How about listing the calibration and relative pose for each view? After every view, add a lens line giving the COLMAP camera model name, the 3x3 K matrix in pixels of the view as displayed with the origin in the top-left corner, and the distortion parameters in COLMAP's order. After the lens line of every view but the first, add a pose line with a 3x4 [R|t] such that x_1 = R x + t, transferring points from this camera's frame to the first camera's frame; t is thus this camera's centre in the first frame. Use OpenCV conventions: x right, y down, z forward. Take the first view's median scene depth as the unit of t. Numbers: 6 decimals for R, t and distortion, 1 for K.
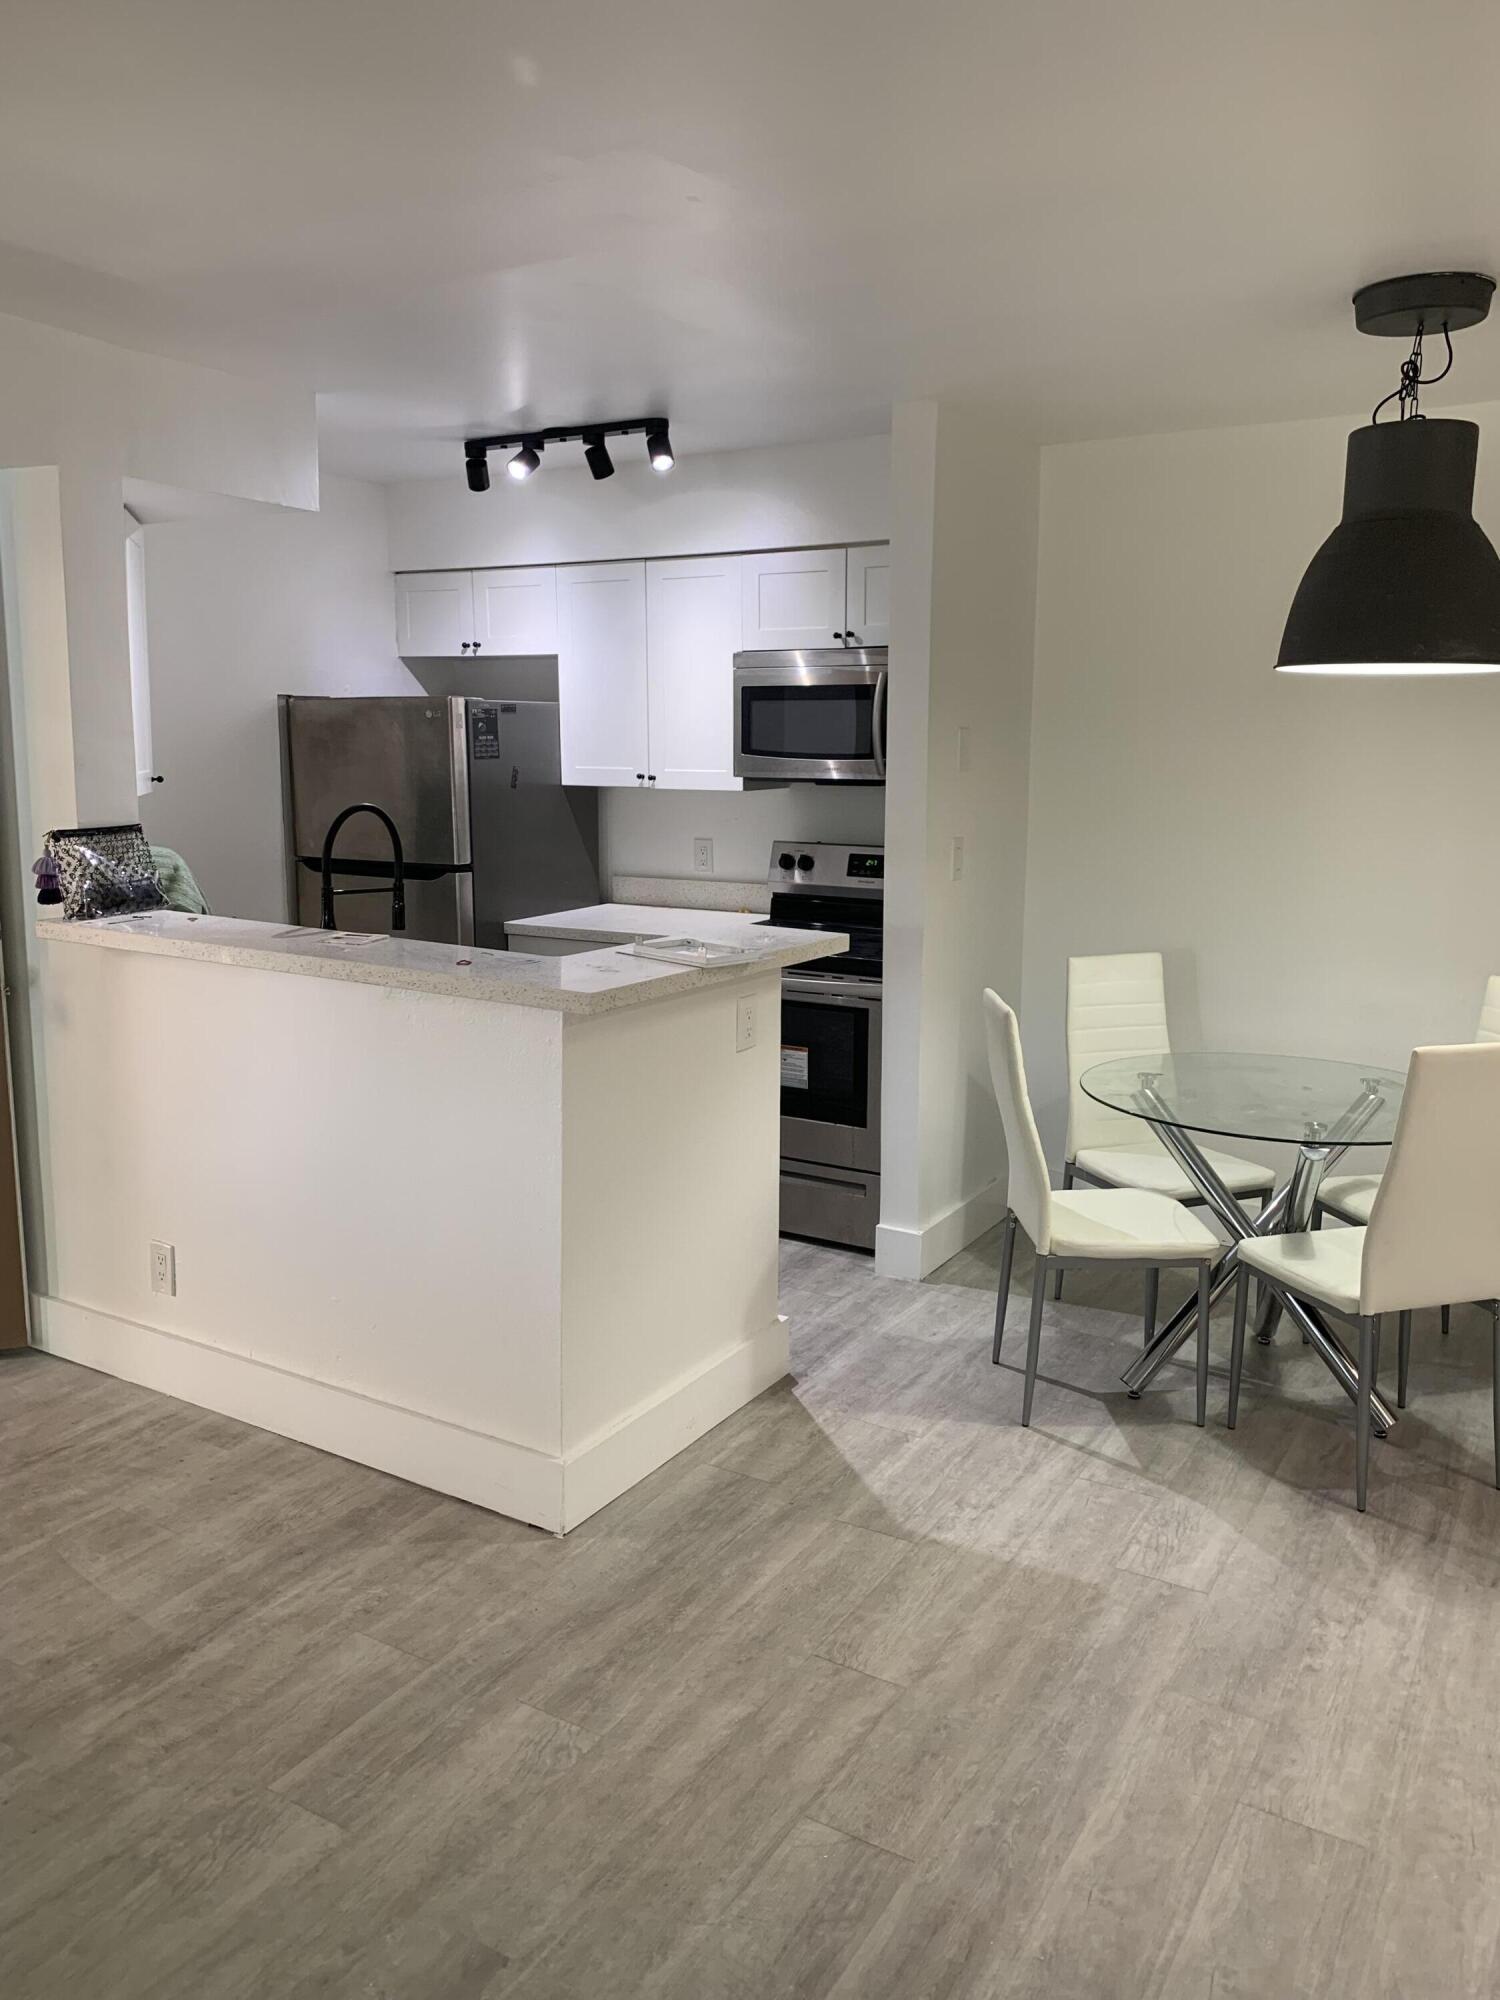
lens RADIAL K [[1529.9, 0, 763.6], [0, 1529.9, 982.9], [0, 0, 1]] dist [0.025856, -0.020691]
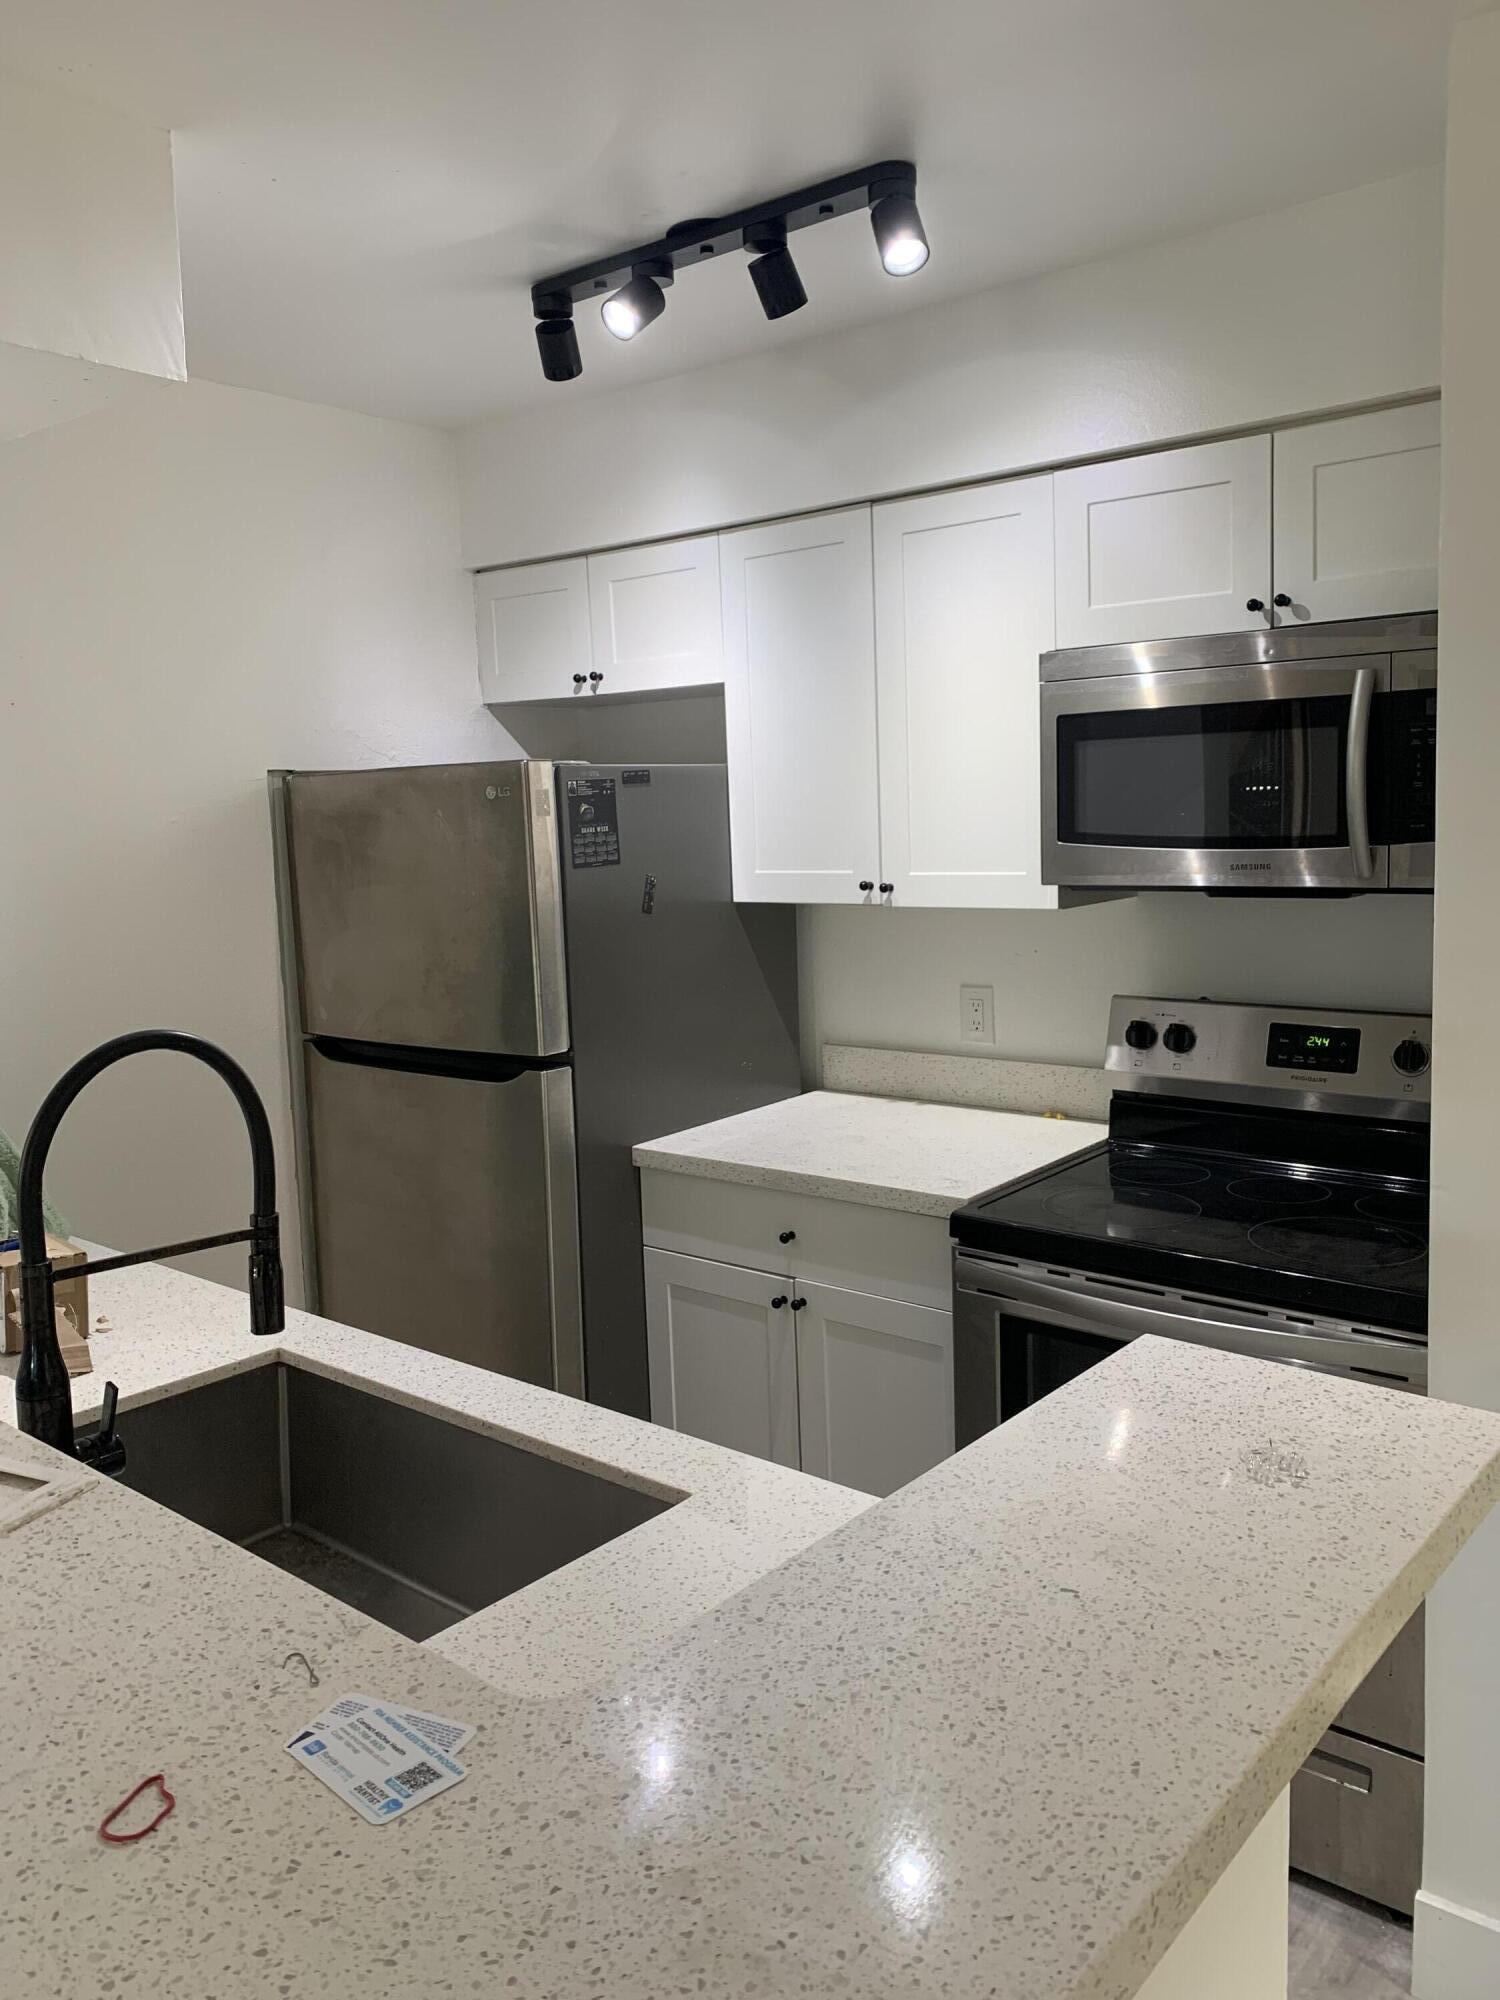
lens RADIAL K [[1529.9, 0, 710.5], [0, 1529.9, 974.2], [0, 0, 1]] dist [0.025856, -0.020691]
pose [[0.983547, -0.019329, -0.179613, -0.044214], [0.011245, 0.998882, -0.045919, -0.093657], [0.180300, 0.043144, 0.982665, 0.530211]]
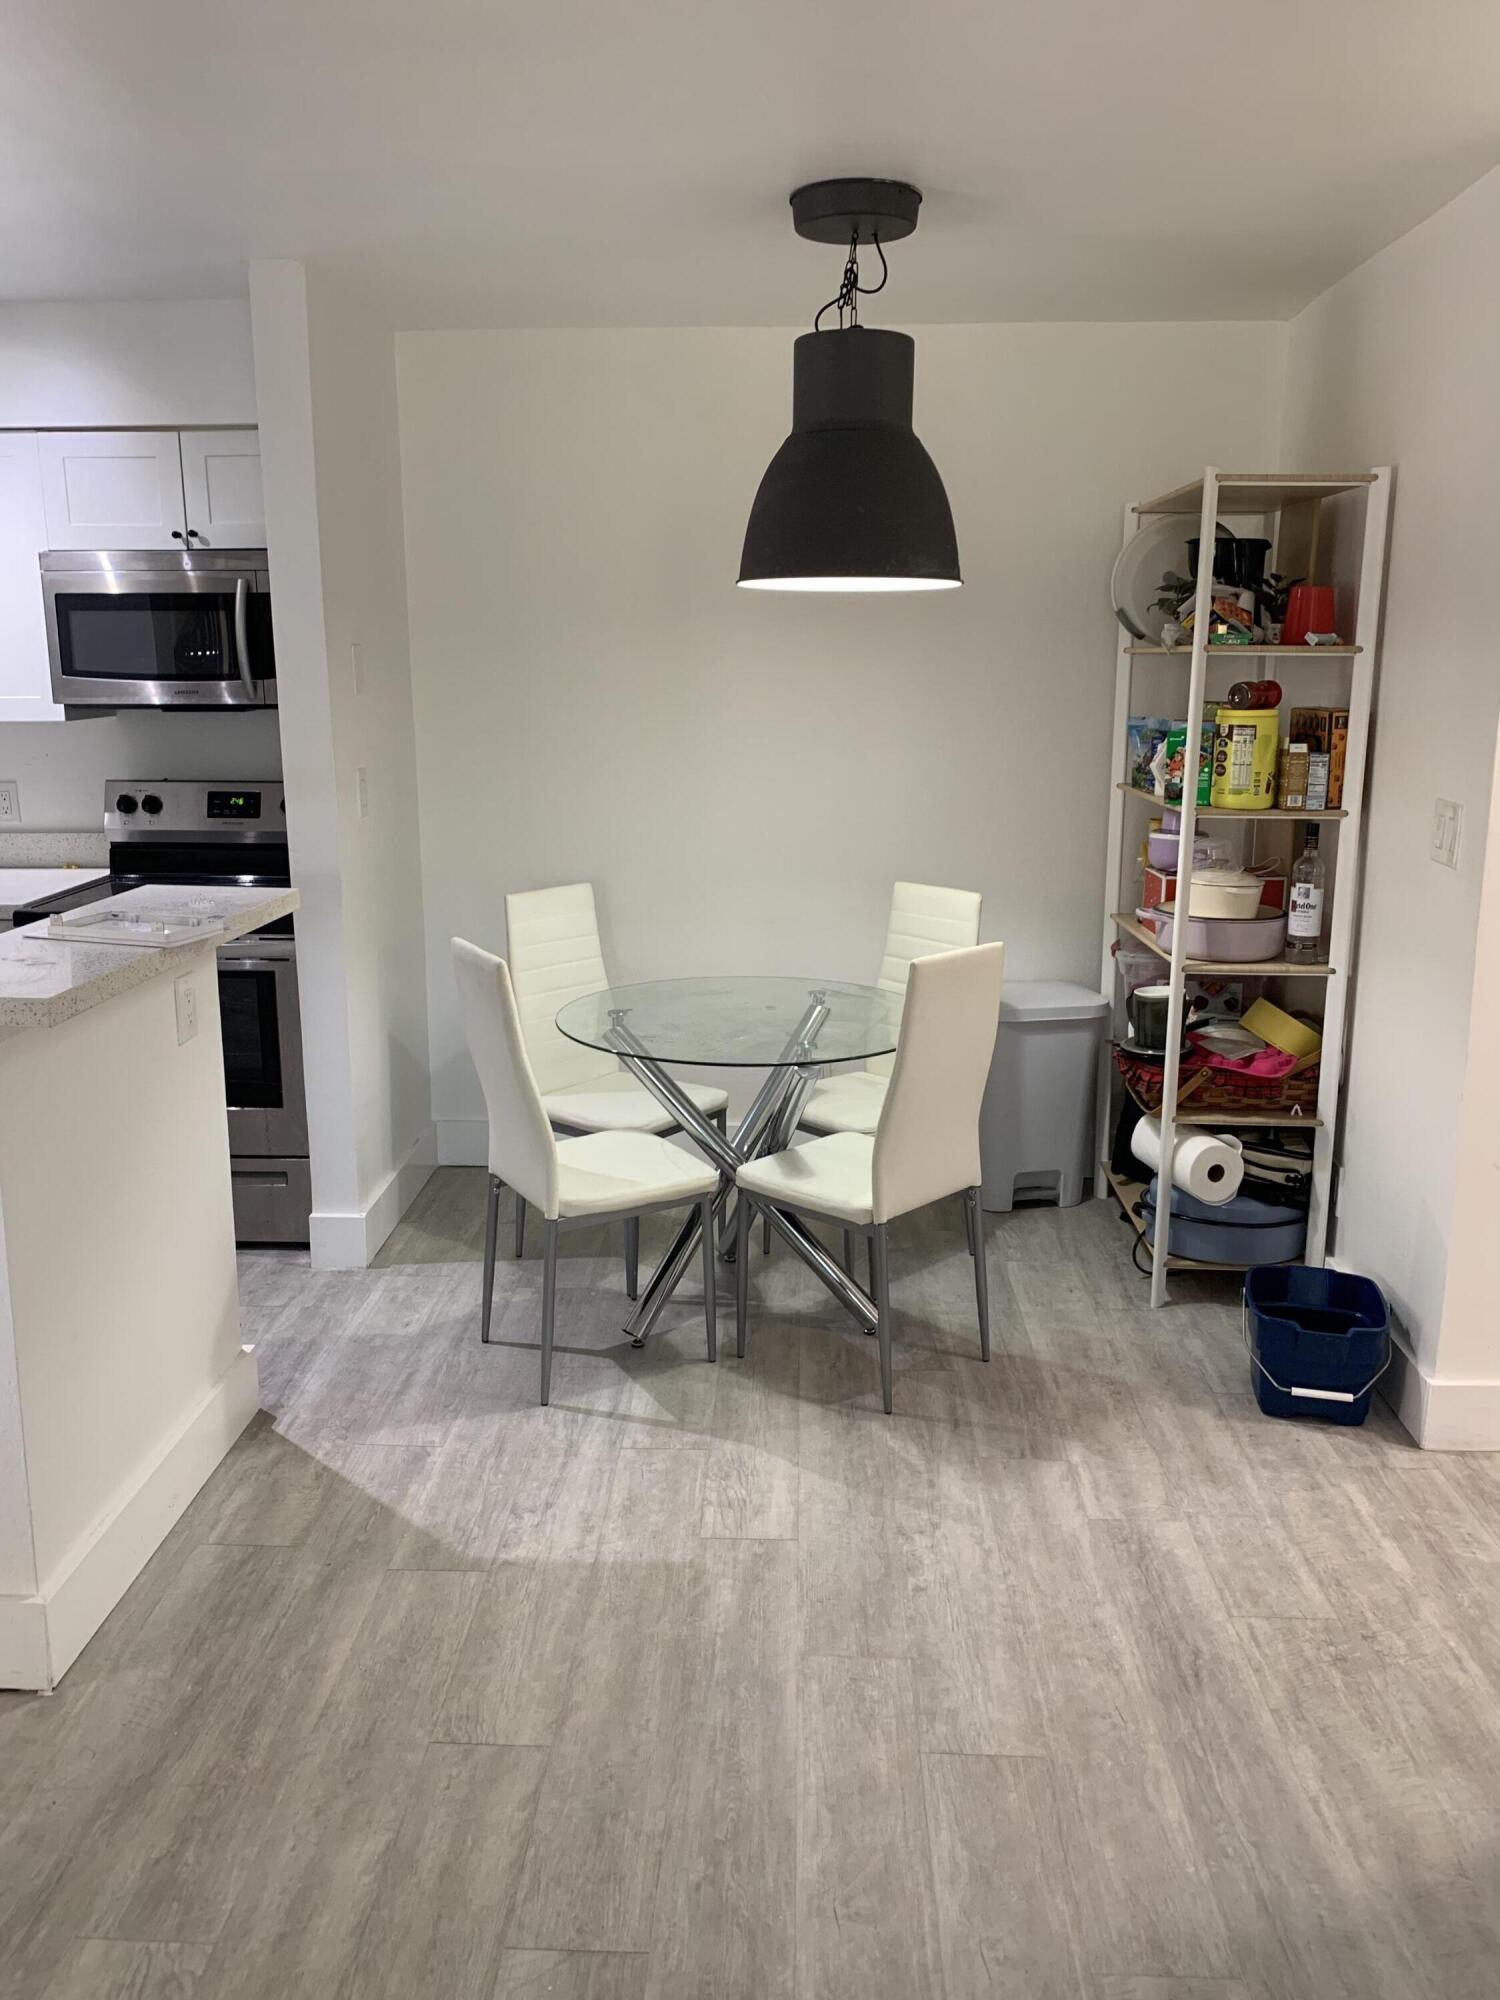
lens RADIAL K [[1529.9, 0, 743.8], [0, 1529.9, 970.9], [0, 0, 1]] dist [0.025856, -0.020691]
pose [[0.881540, -0.102758, 0.460790, -0.102294], [0.082002, 0.994517, 0.064902, -0.018039], [-0.464933, -0.019428, 0.885133, 0.108313]]
